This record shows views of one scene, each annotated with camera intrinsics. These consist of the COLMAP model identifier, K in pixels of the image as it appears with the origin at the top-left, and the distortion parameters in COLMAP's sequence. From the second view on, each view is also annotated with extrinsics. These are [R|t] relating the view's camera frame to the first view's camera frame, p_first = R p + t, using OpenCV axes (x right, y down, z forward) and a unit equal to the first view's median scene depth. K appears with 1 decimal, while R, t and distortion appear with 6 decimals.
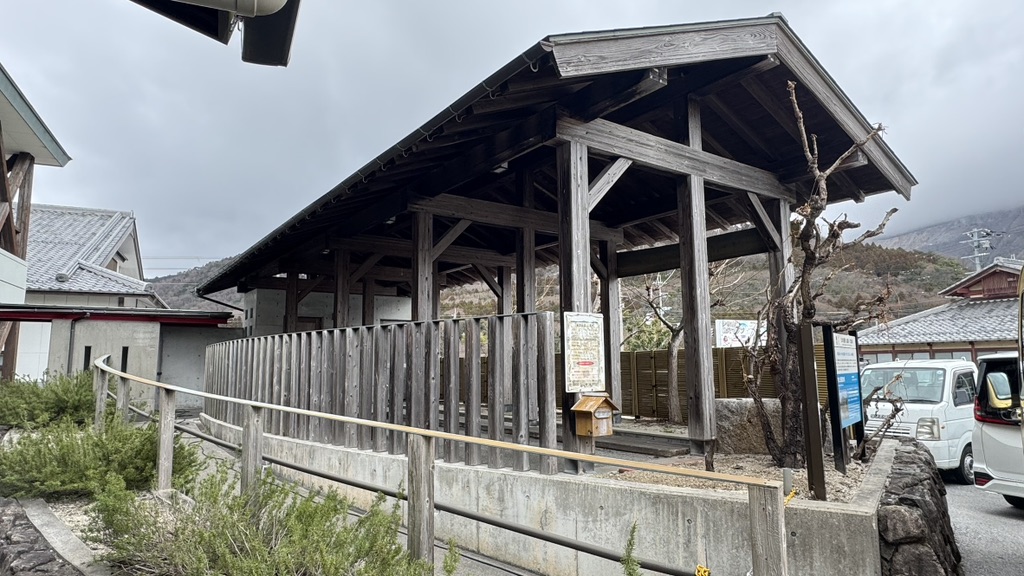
lens RADIAL K [[597.5, 0, 512.0], [0, 597.5, 288.0], [0, 0, 1]] dist [-0.001680, -0.000342]
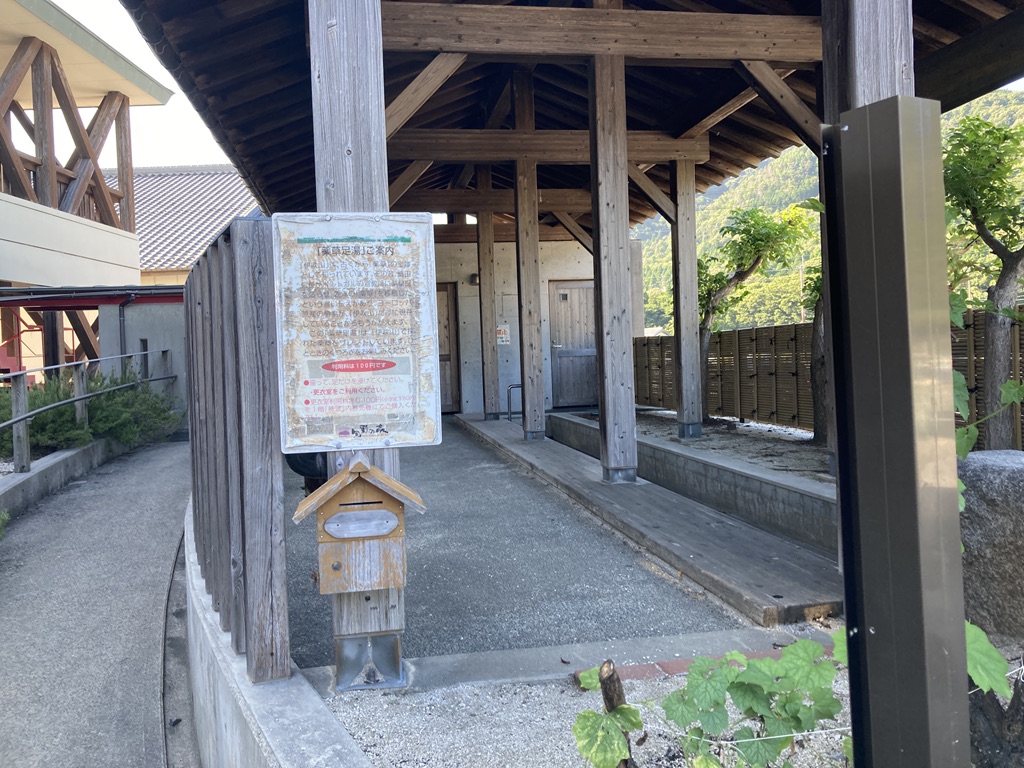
lens RADIAL K [[823.0, 0, 512.0], [0, 823.0, 384.0], [0, 0, 1]] dist [0.011278, 0.002854]
pose [[0.897636, -0.007700, -0.440670, 0.294319], [0.085493, 0.983899, 0.156954, 0.052659], [0.432366, -0.178562, 0.883841, 0.464509]]
